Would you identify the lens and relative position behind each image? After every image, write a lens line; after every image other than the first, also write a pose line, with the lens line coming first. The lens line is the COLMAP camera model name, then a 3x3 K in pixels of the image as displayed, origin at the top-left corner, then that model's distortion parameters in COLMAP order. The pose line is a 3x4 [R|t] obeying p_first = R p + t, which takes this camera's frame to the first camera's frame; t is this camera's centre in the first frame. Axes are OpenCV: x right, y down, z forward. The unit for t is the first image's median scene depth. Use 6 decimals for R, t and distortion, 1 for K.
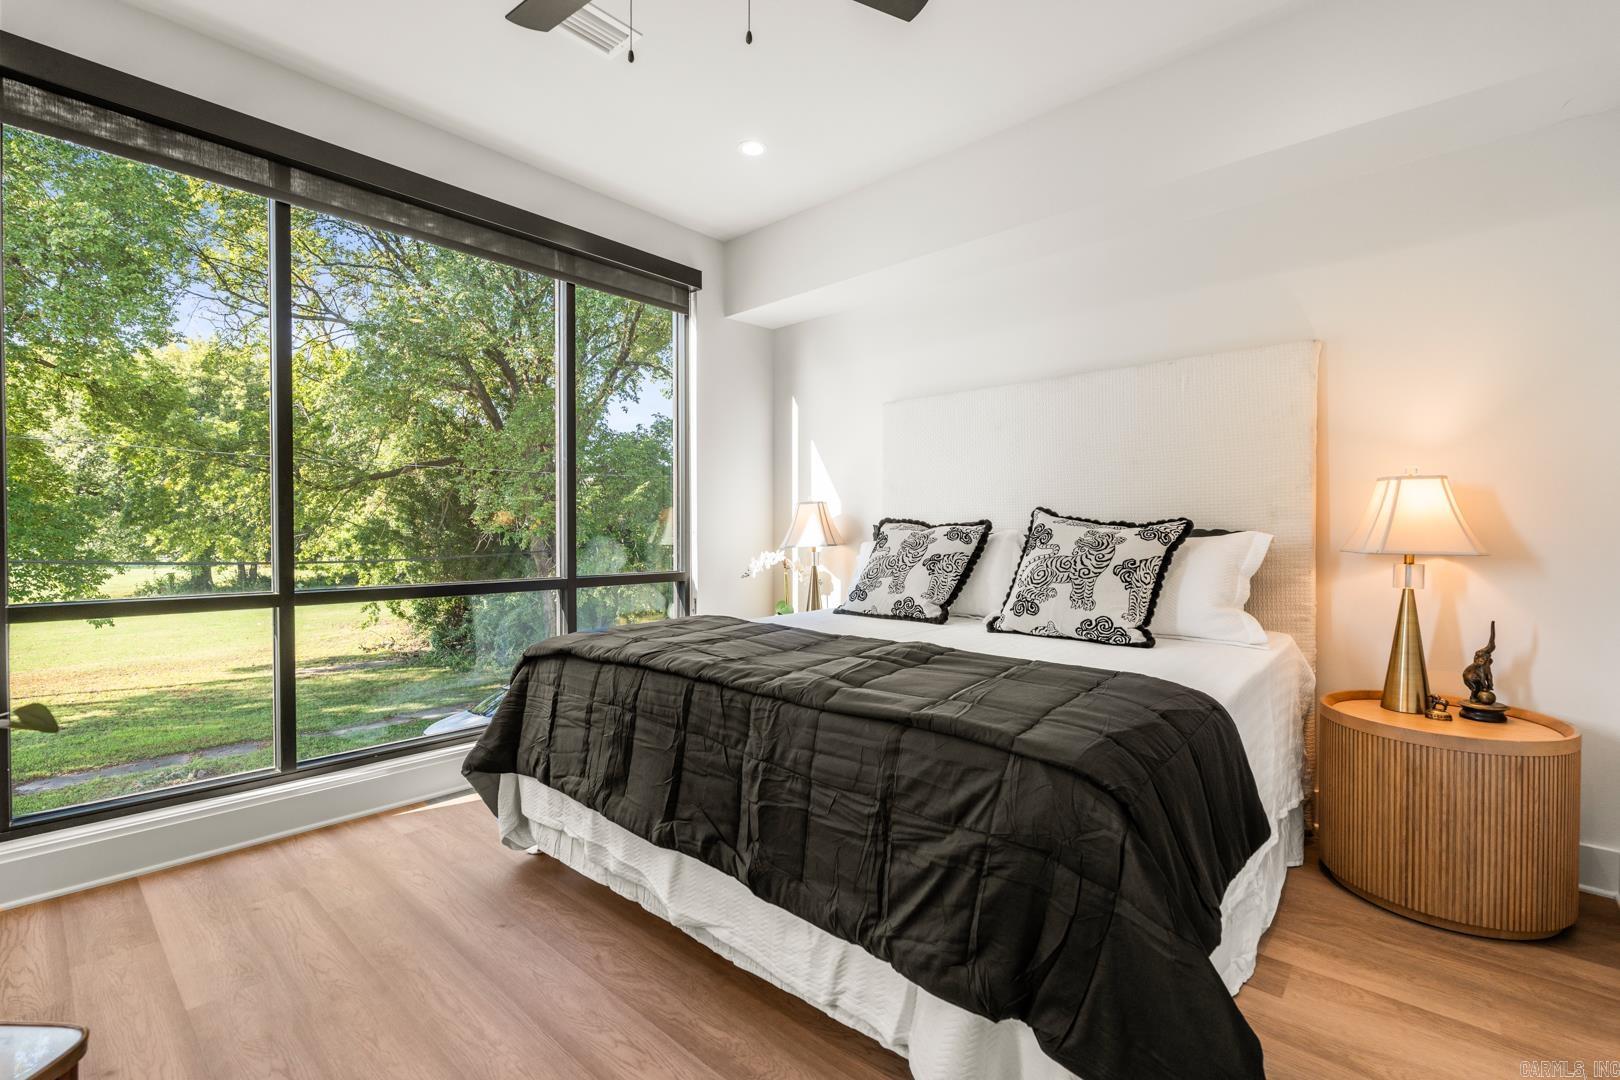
lens RADIAL K [[719.6, 0, 808.8], [0, 719.6, 542.7], [0, 0, 1]] dist [-0.004495, -0.000434]
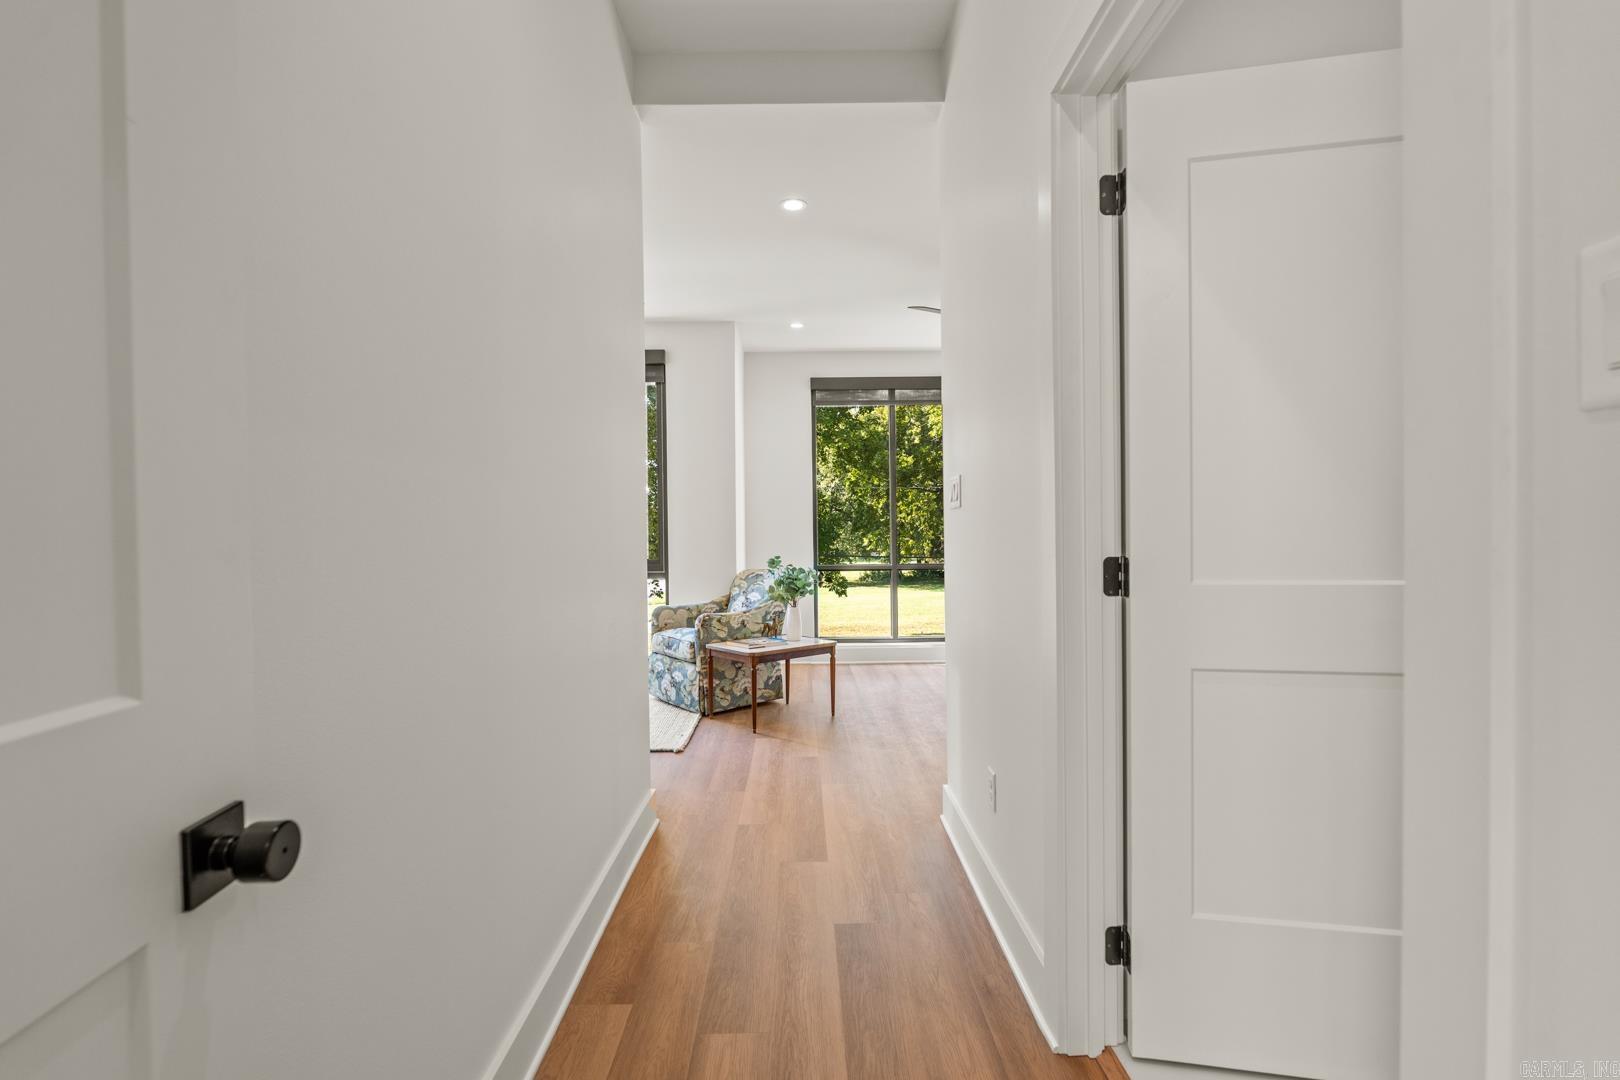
lens RADIAL K [[719.6, 0, 807.6], [0, 719.6, 542.7], [0, 0, 1]] dist [-0.004495, -0.000434]
pose [[0.676371, -0.002580, -0.736557, 0.090513], [0.002654, 0.999996, -0.001066, -0.000526], [0.736556, -0.001234, 0.676375, -0.090329]]
